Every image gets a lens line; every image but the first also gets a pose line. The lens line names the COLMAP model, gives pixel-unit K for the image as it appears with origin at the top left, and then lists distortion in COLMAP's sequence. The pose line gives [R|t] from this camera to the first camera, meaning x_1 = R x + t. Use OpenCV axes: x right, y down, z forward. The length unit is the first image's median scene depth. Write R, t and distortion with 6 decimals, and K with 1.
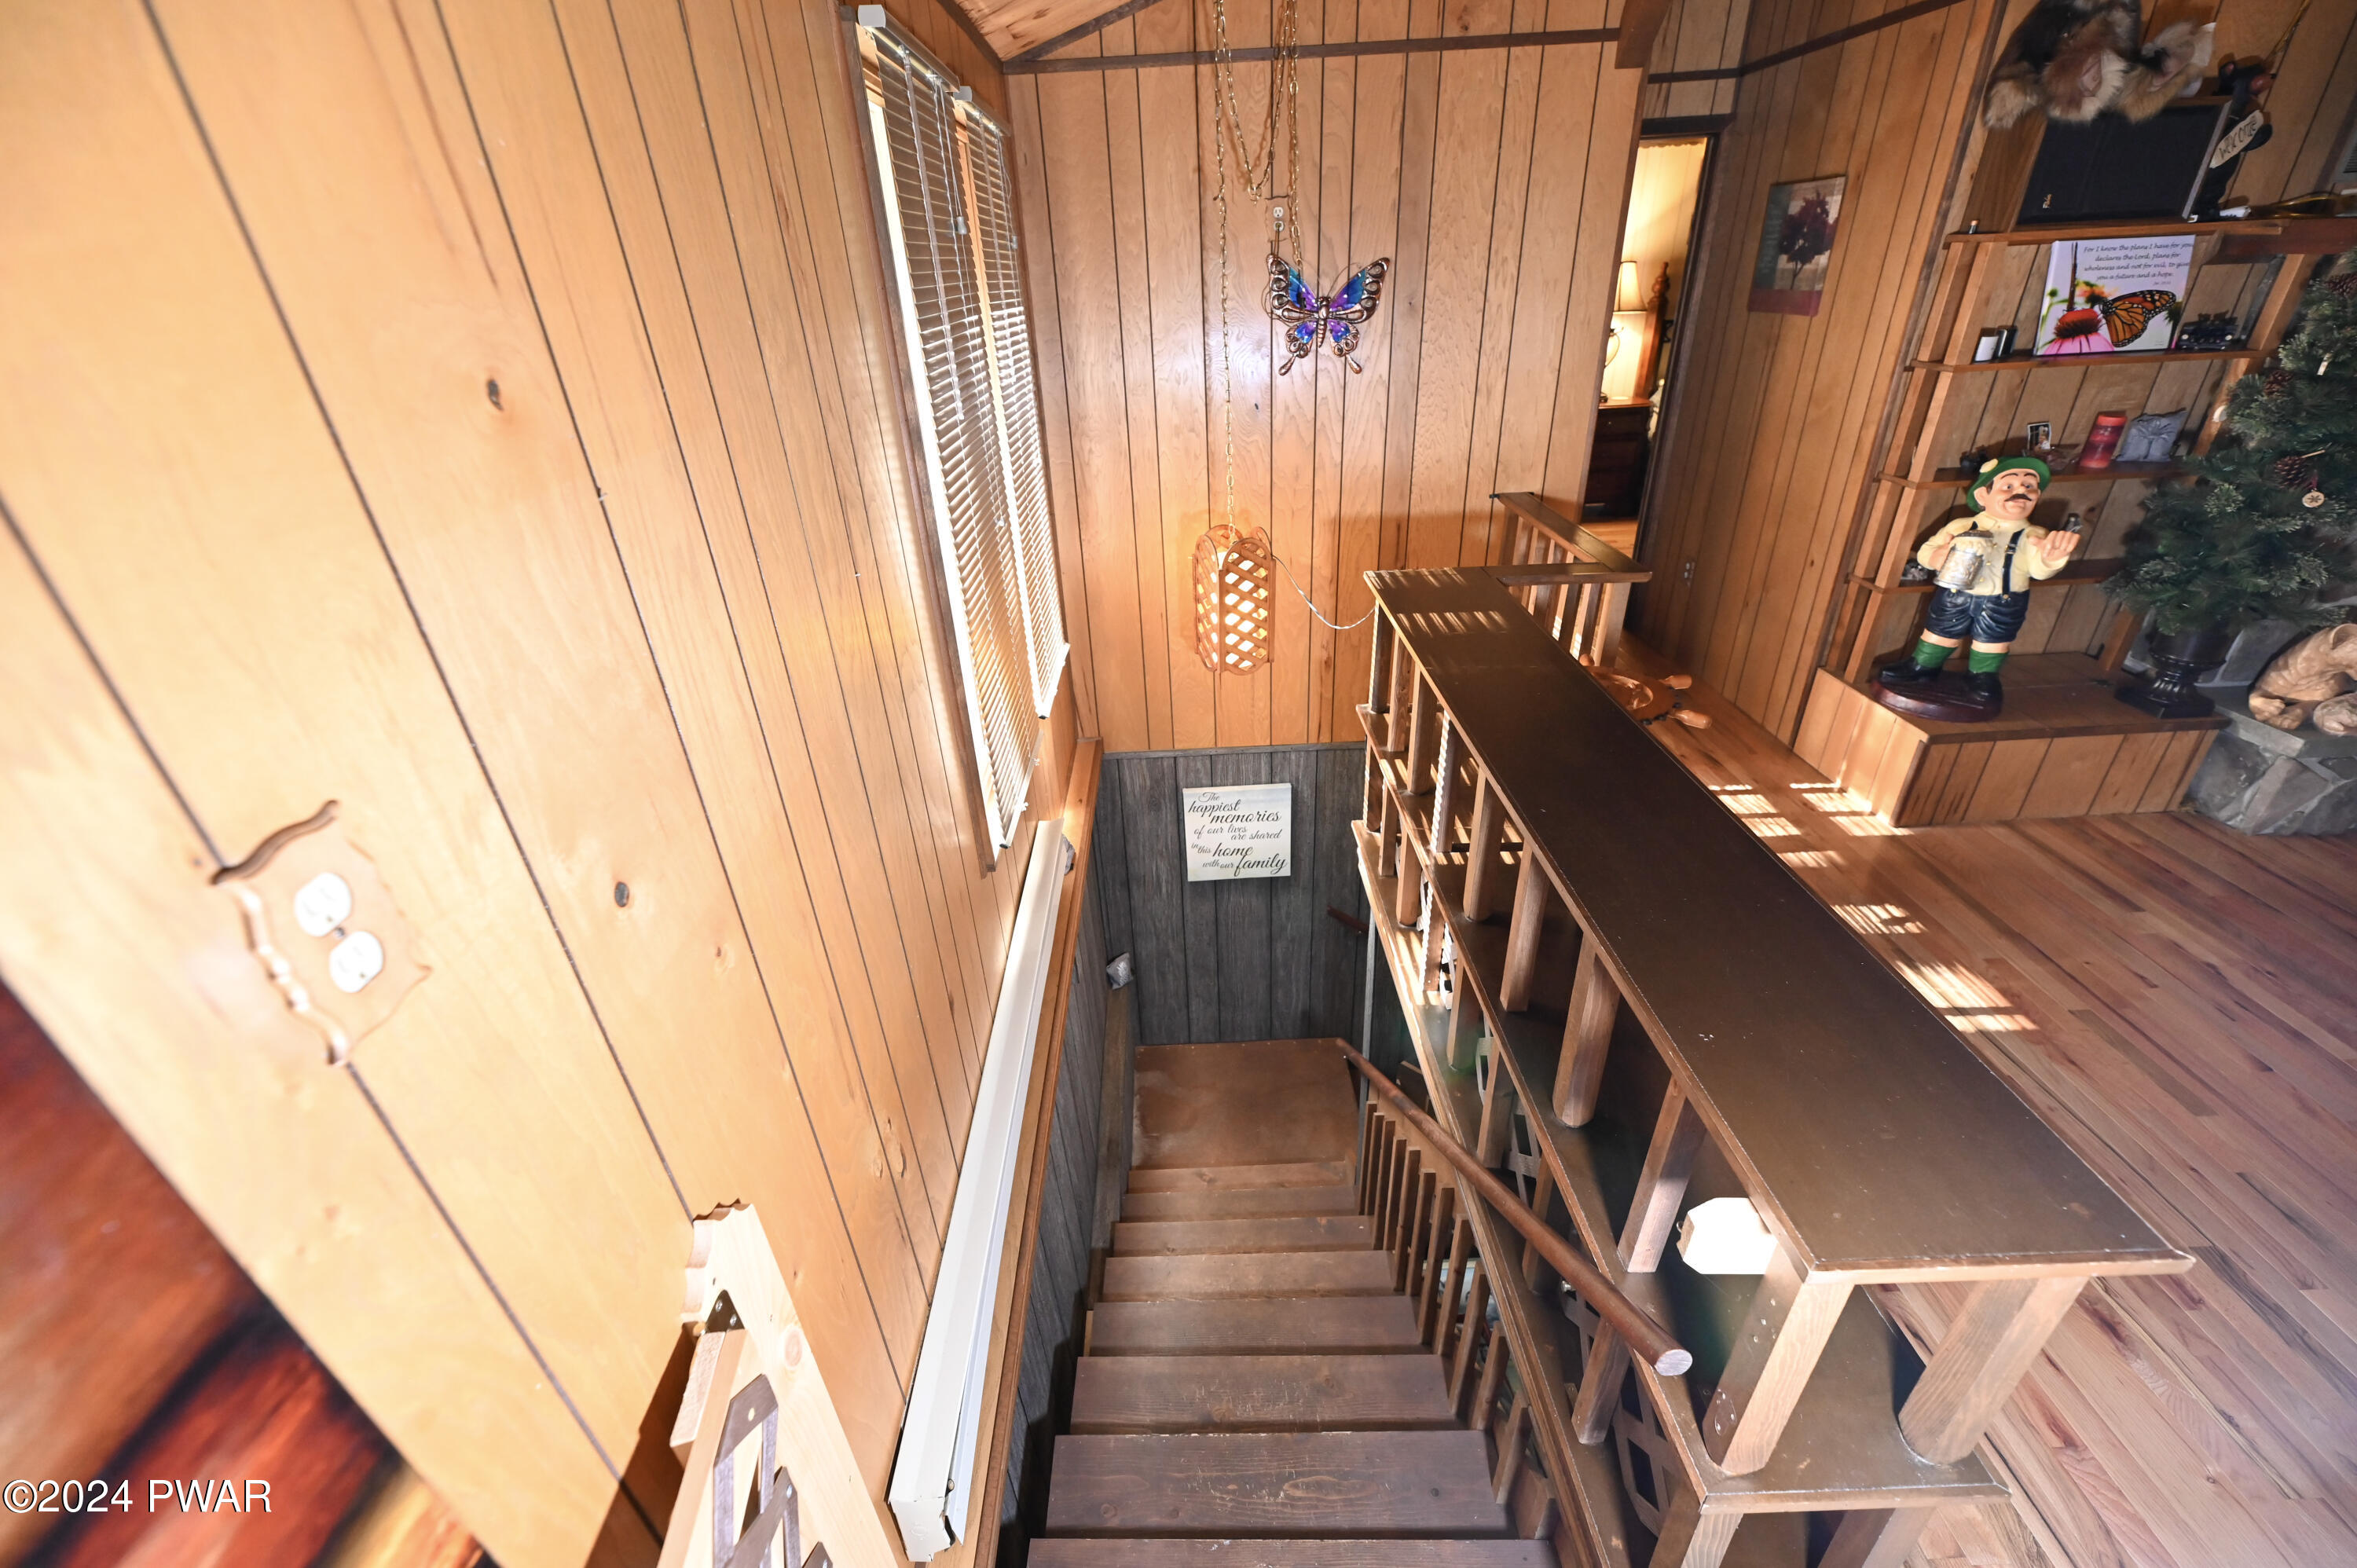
lens RADIAL K [[950.8, 0, 1172.2], [0, 950.8, 795.9], [0, 0, 1]] dist [-0.000389, -0.003466]
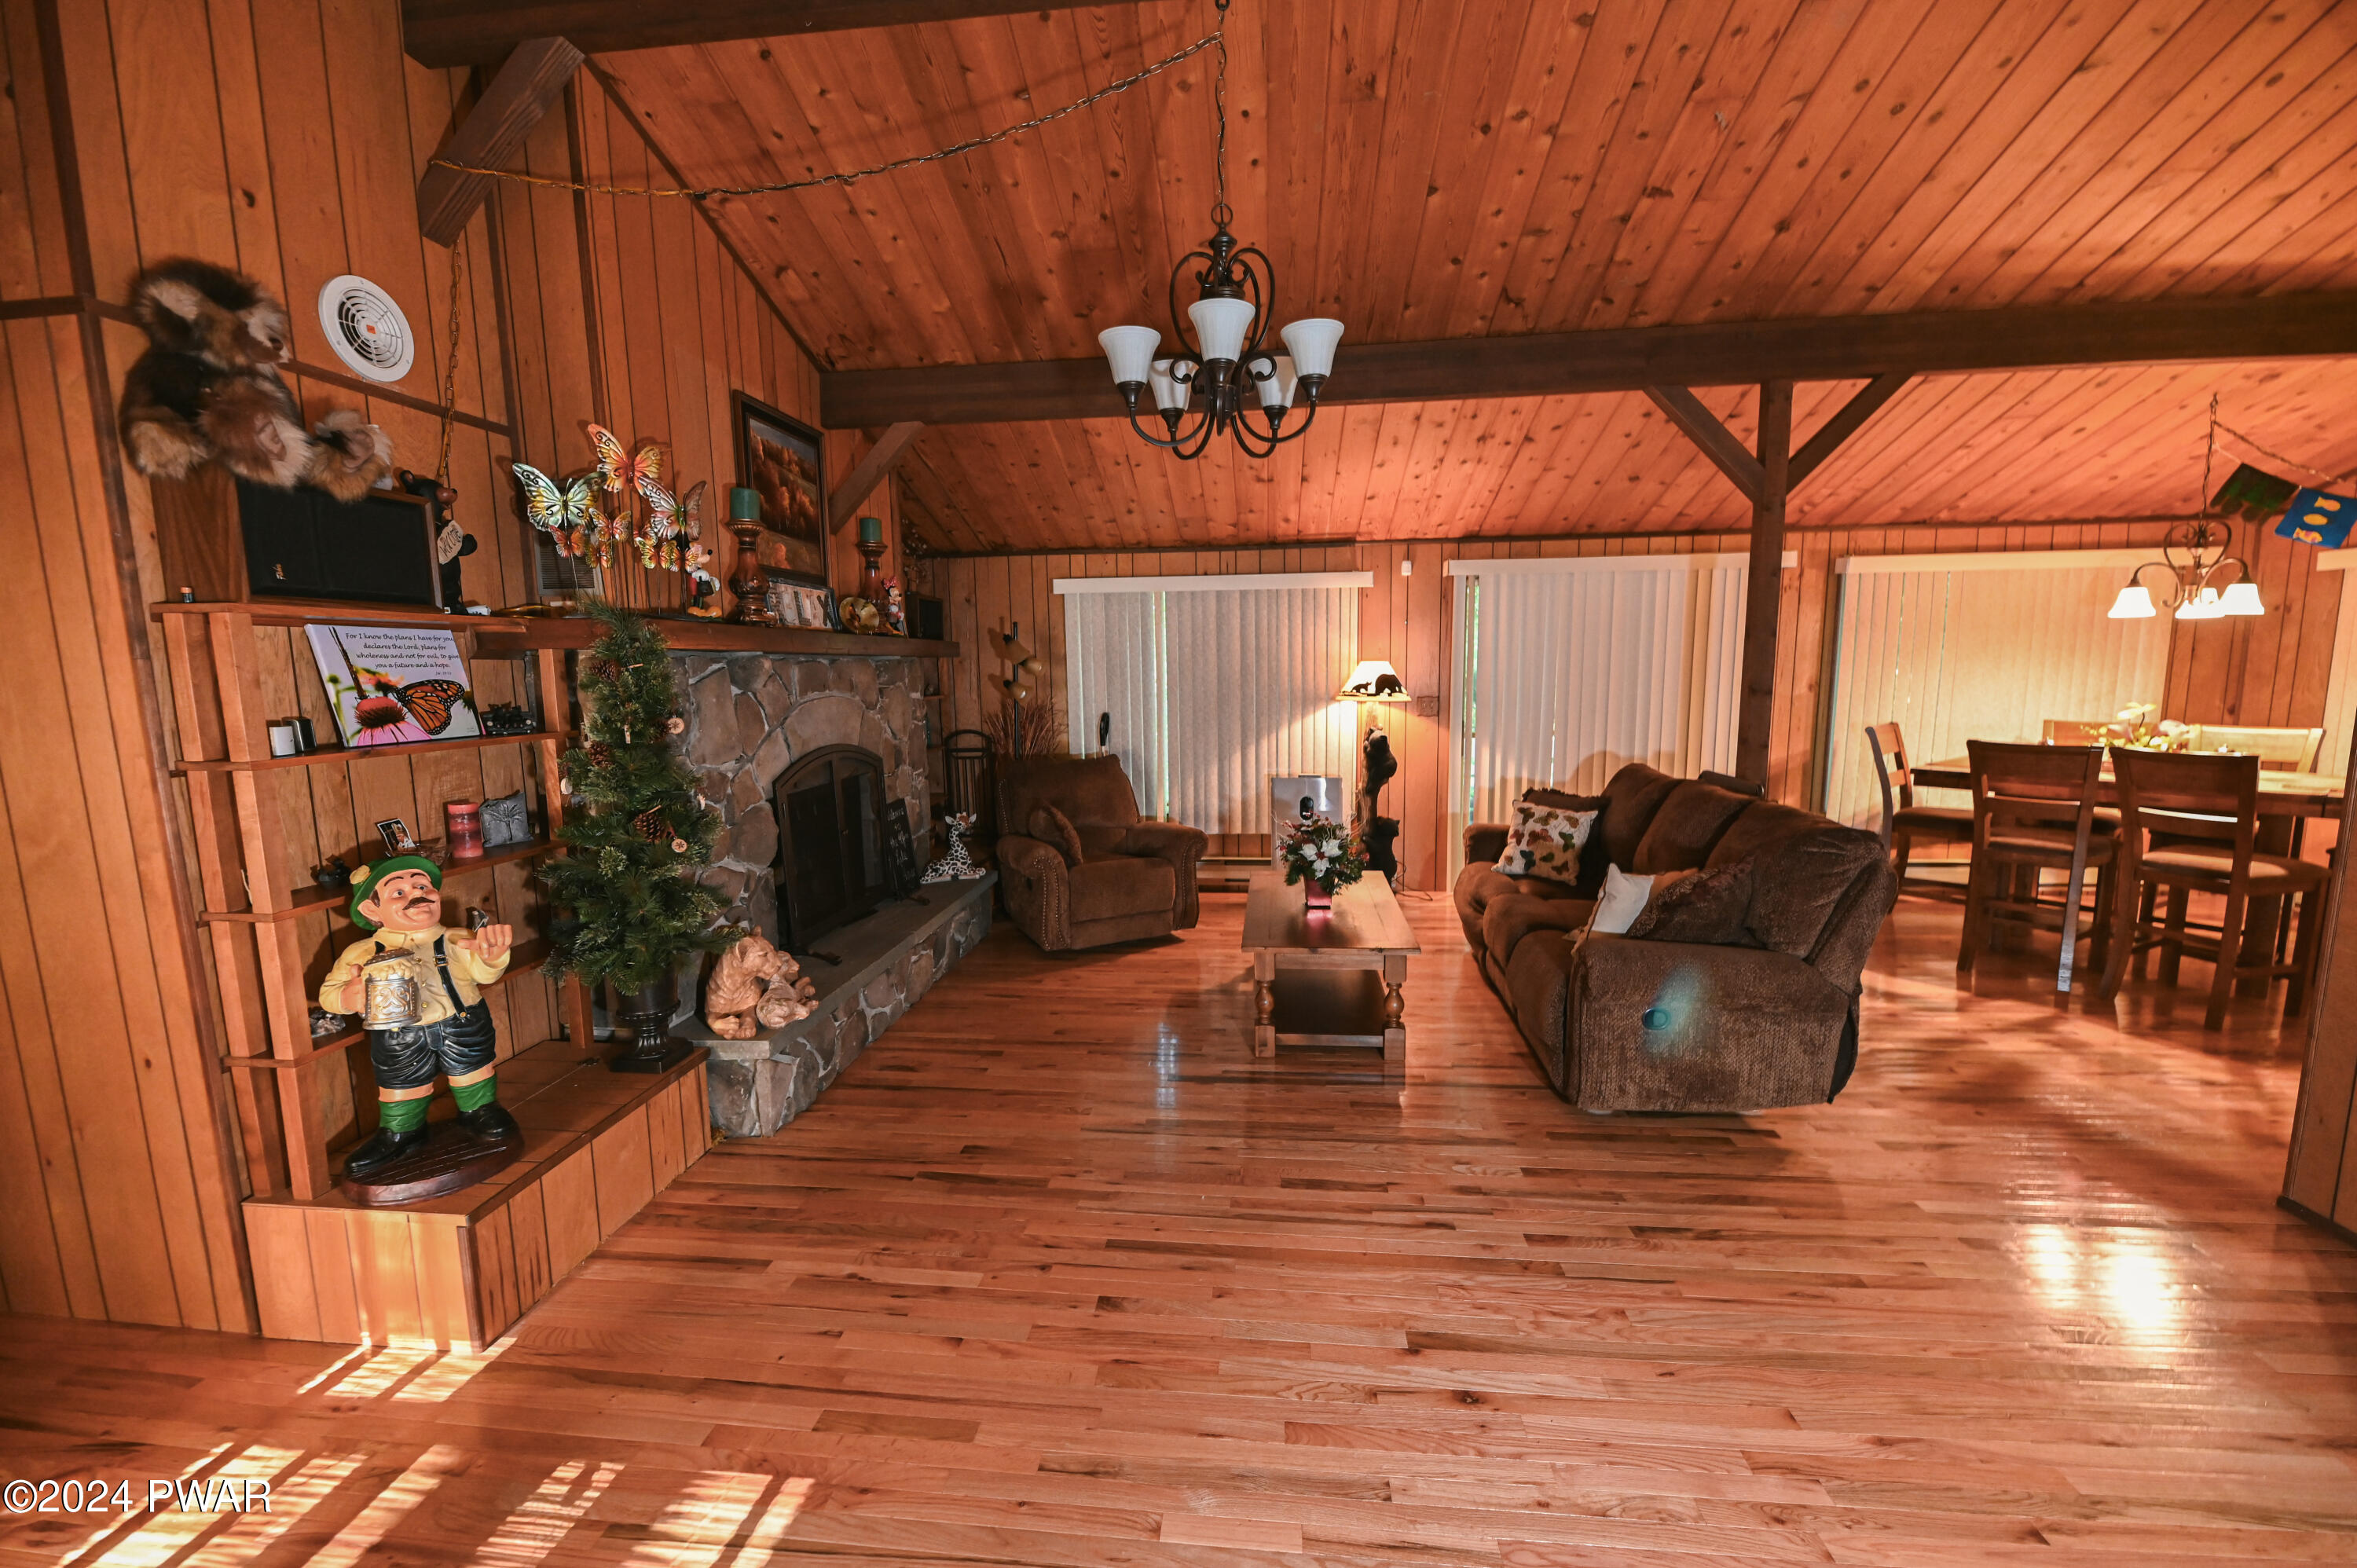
lens RADIAL K [[950.8, 0, 1172.2], [0, 950.8, 795.9], [0, 0, 1]] dist [-0.000389, -0.003466]
pose [[0.115829, -0.086335, 0.989510, 0.174543], [0.490322, 0.871342, 0.018629, -0.092195], [-0.863810, 0.483020, 0.143259, 0.281030]]
